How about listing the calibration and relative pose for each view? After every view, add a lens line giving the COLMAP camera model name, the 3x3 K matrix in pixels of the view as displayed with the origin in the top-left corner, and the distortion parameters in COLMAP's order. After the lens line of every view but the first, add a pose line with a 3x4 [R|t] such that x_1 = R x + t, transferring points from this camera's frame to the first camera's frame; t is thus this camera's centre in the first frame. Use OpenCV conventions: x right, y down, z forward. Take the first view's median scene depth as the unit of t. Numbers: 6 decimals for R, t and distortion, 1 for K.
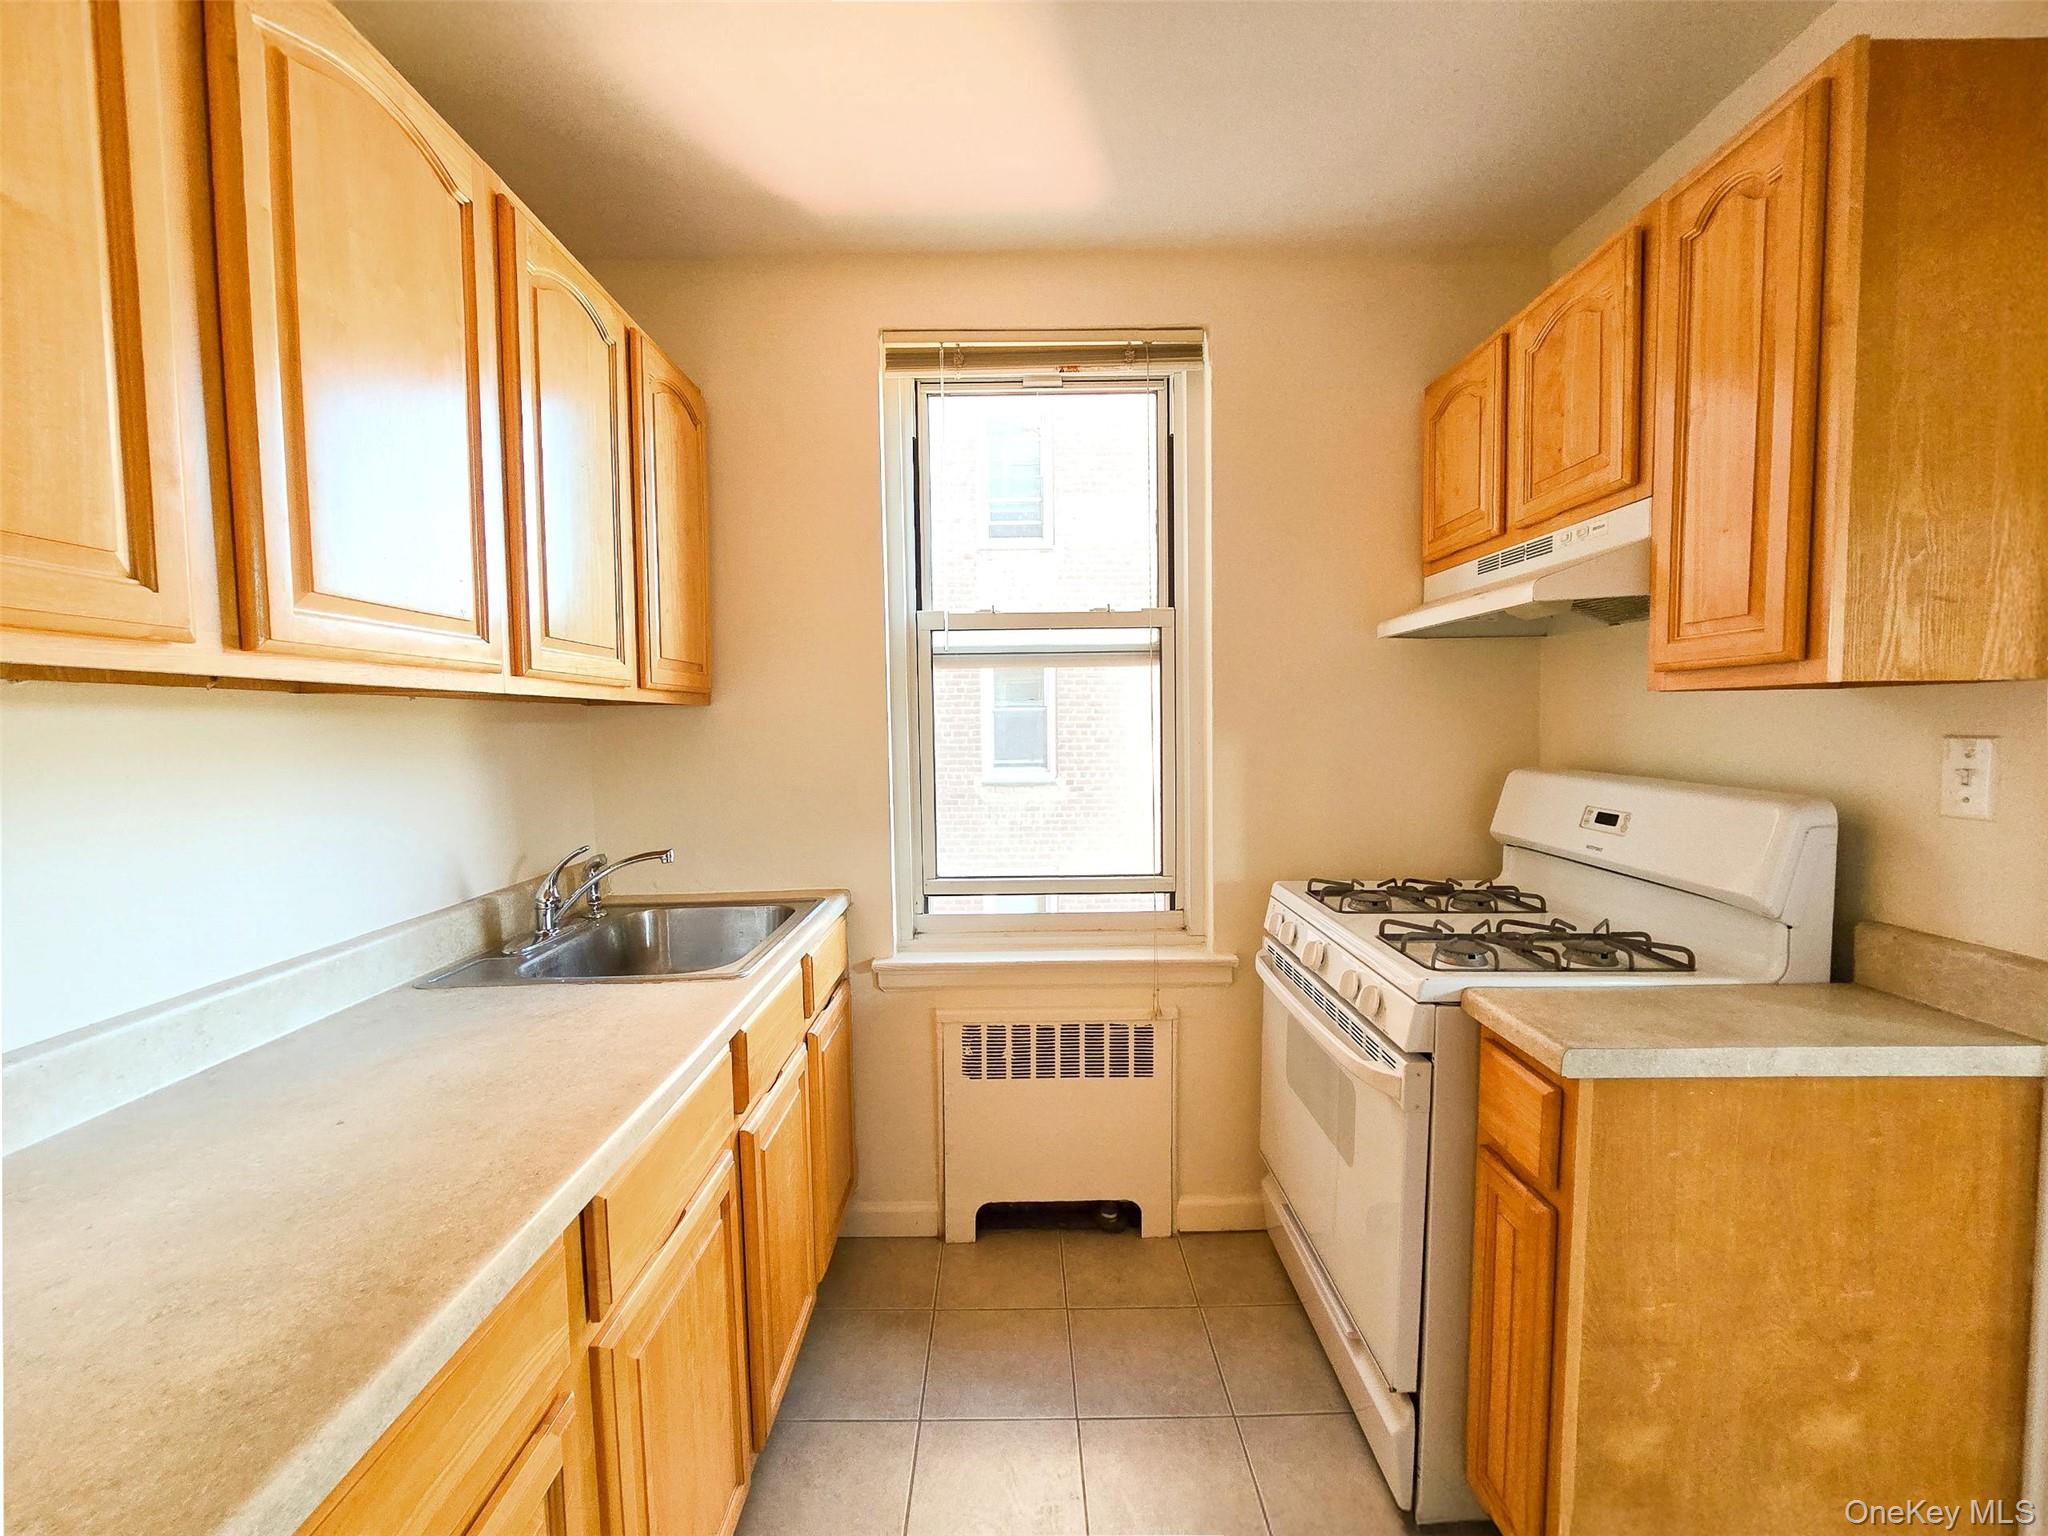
lens RADIAL K [[840.2, 0, 1025.9], [0, 840.2, 774.4], [0, 0, 1]] dist [-0.004470, 0.001158]
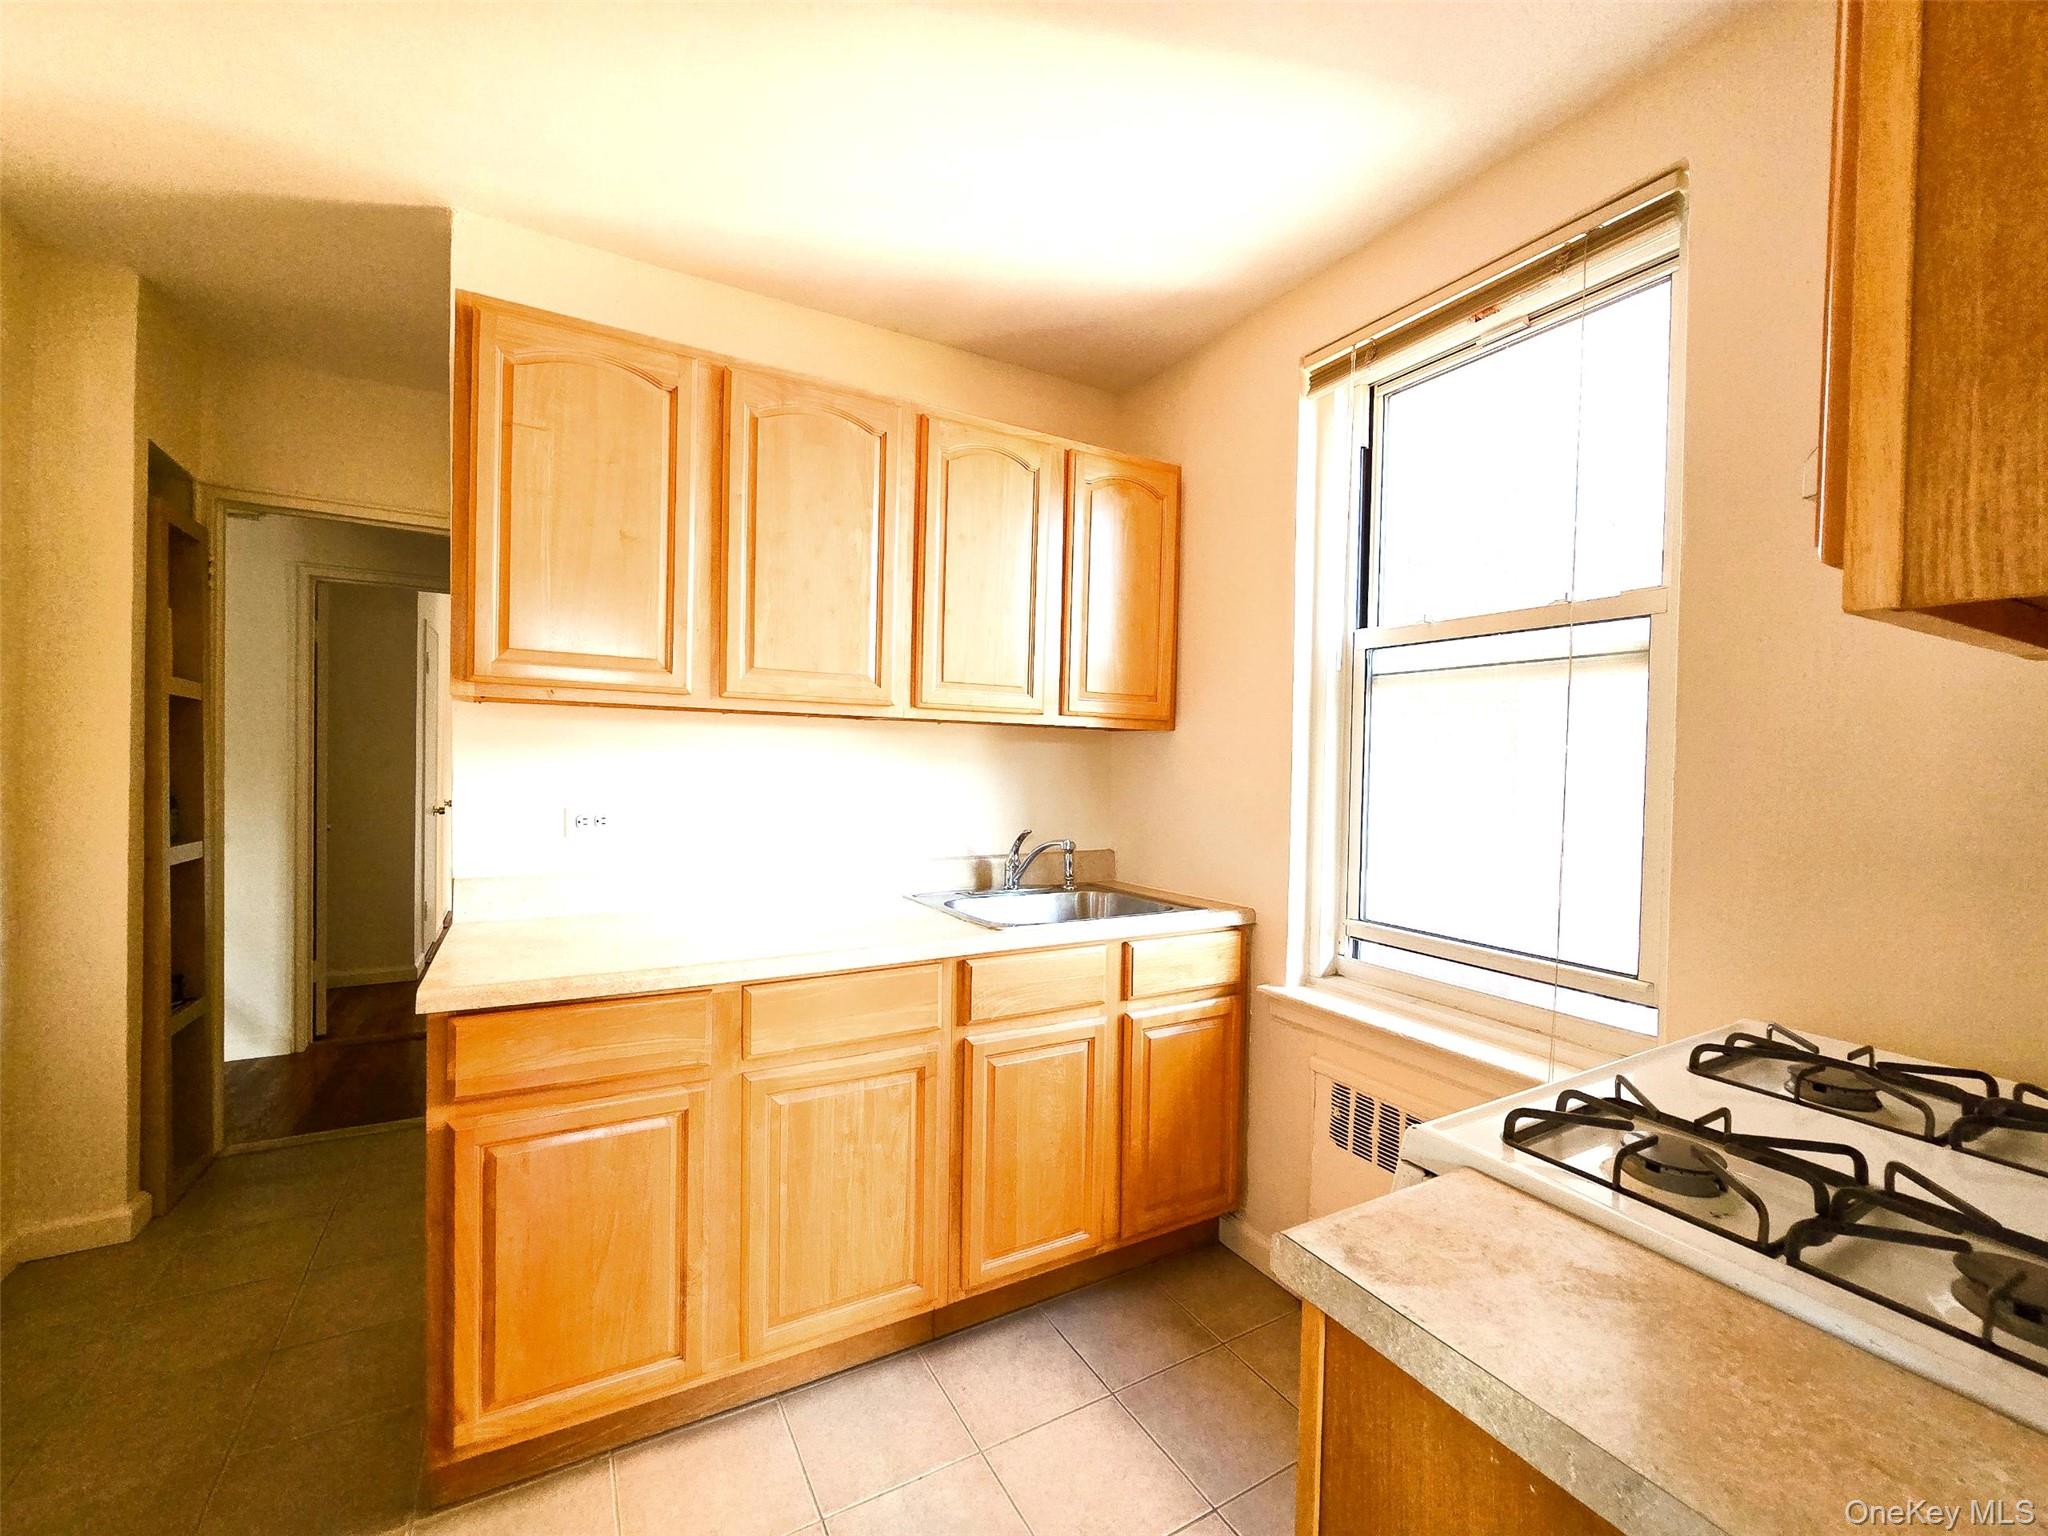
lens RADIAL K [[840.2, 0, 1015.1], [0, 840.2, 774.4], [0, 0, 1]] dist [-0.004470, 0.001158]
pose [[0.483808, 0.037901, -0.874353, 0.578855], [-0.082300, 0.996605, -0.002339, -0.000903], [0.871296, 0.073091, 0.485284, 0.256331]]
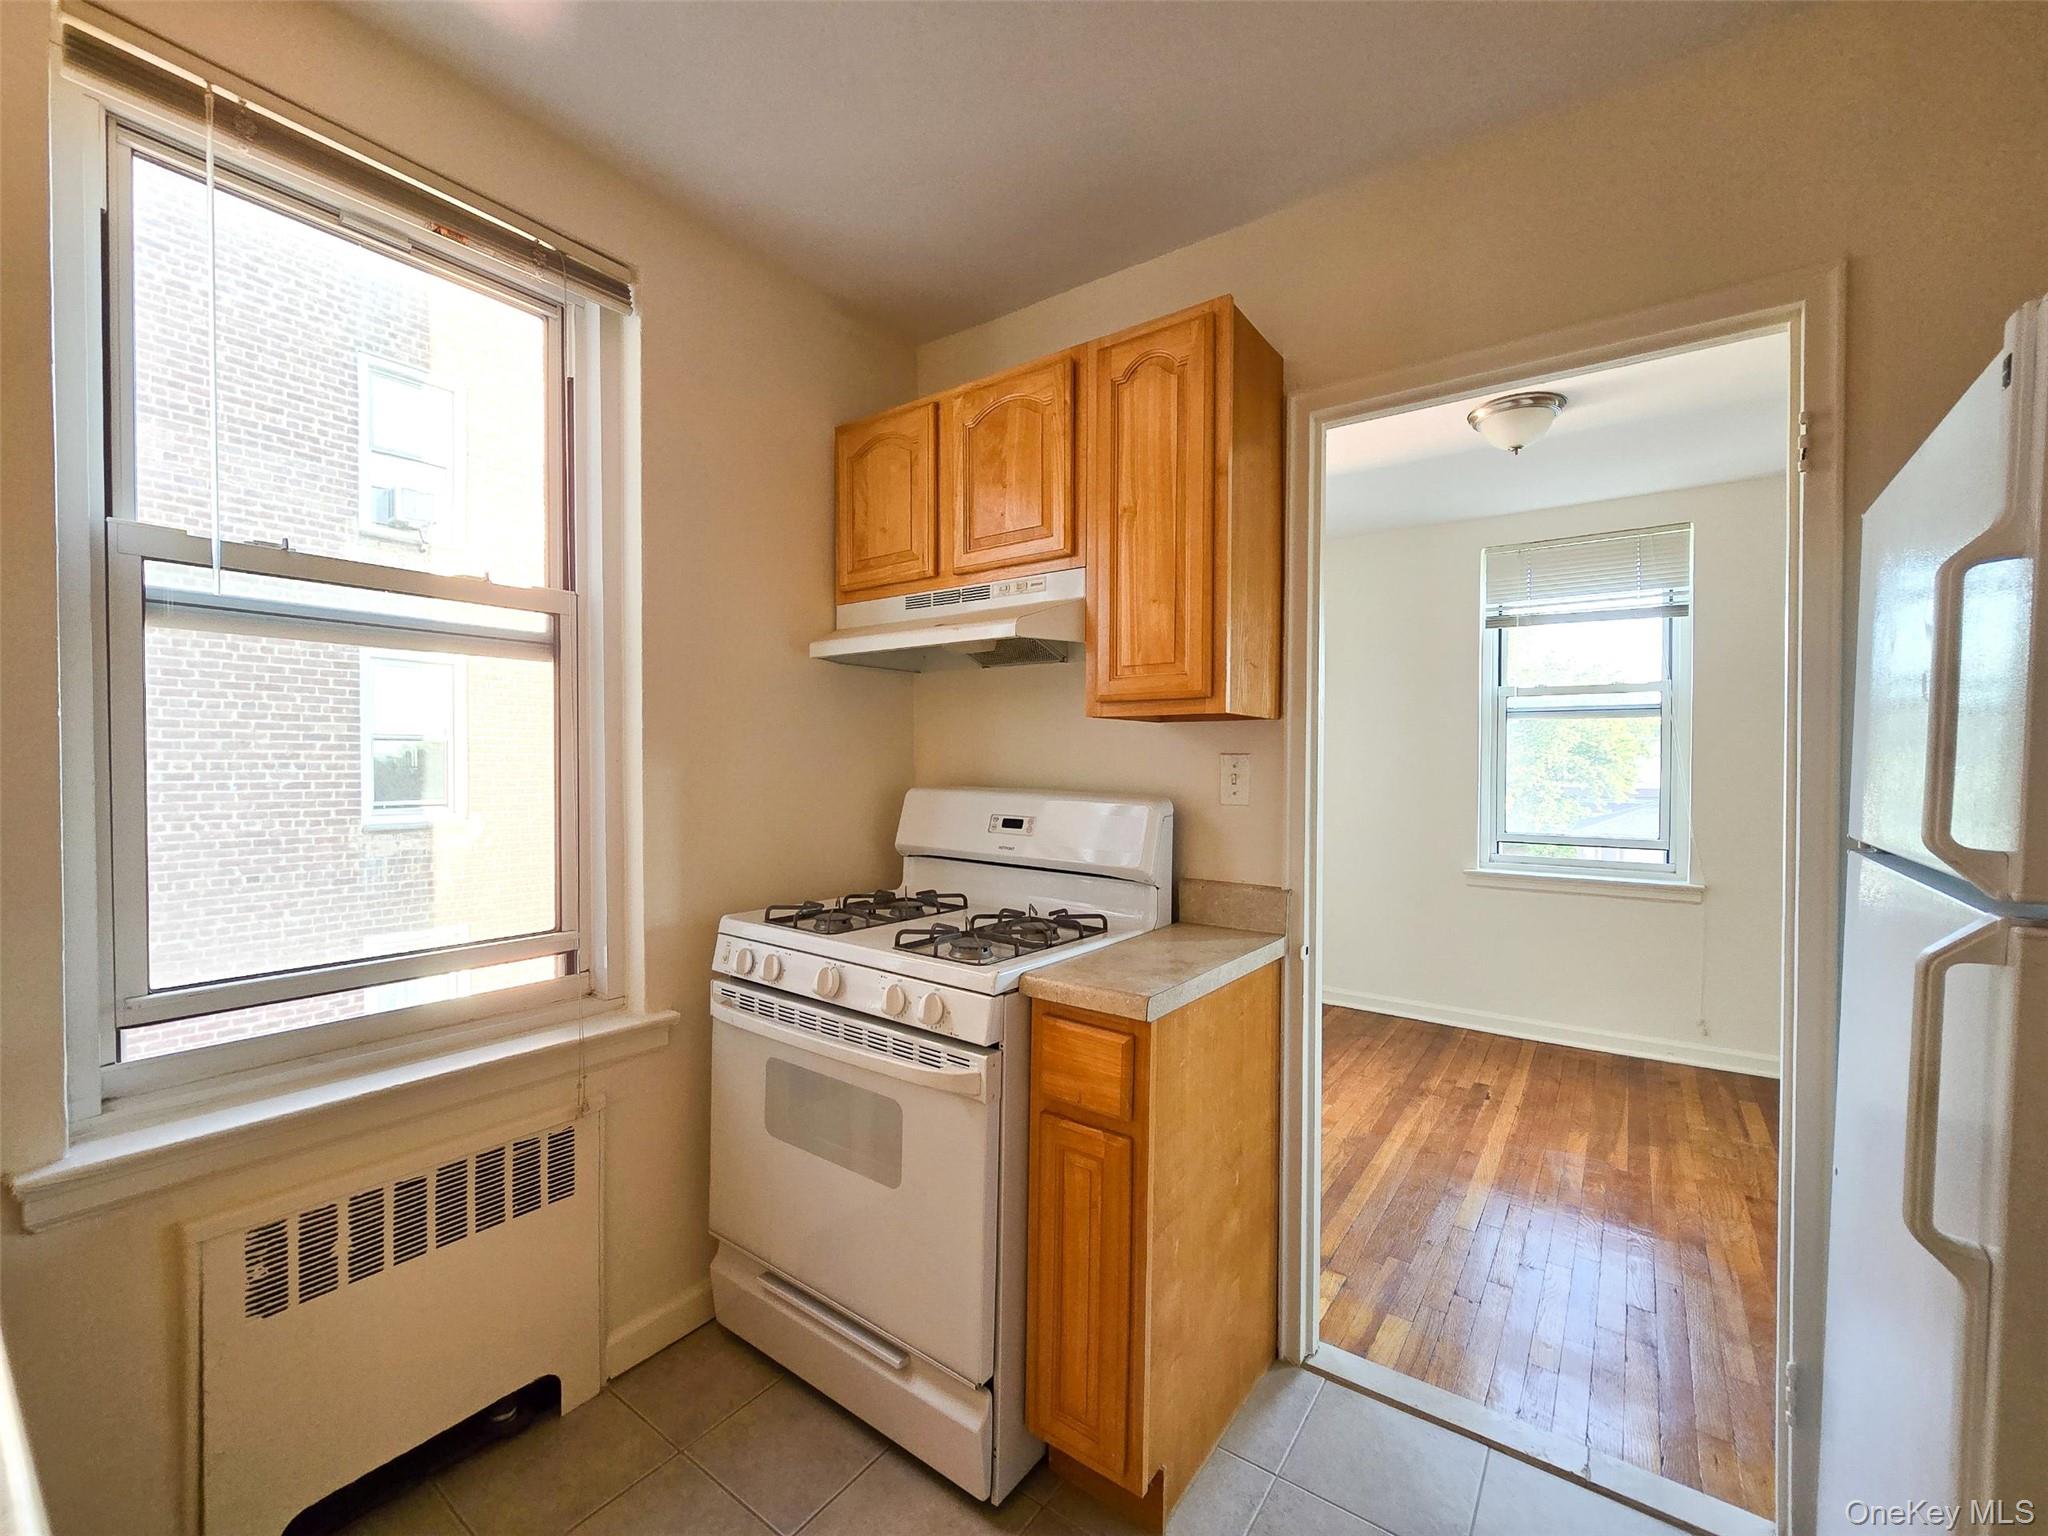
lens RADIAL K [[840.2, 0, 1023.5], [0, 840.2, 776.2], [0, 0, 1]] dist [-0.004470, 0.001158]
pose [[0.598507, 0.002101, 0.801115, -0.237183], [0.036093, 0.998910, -0.029585, 0.017845], [-0.800304, 0.046622, 0.597779, 0.213511]]
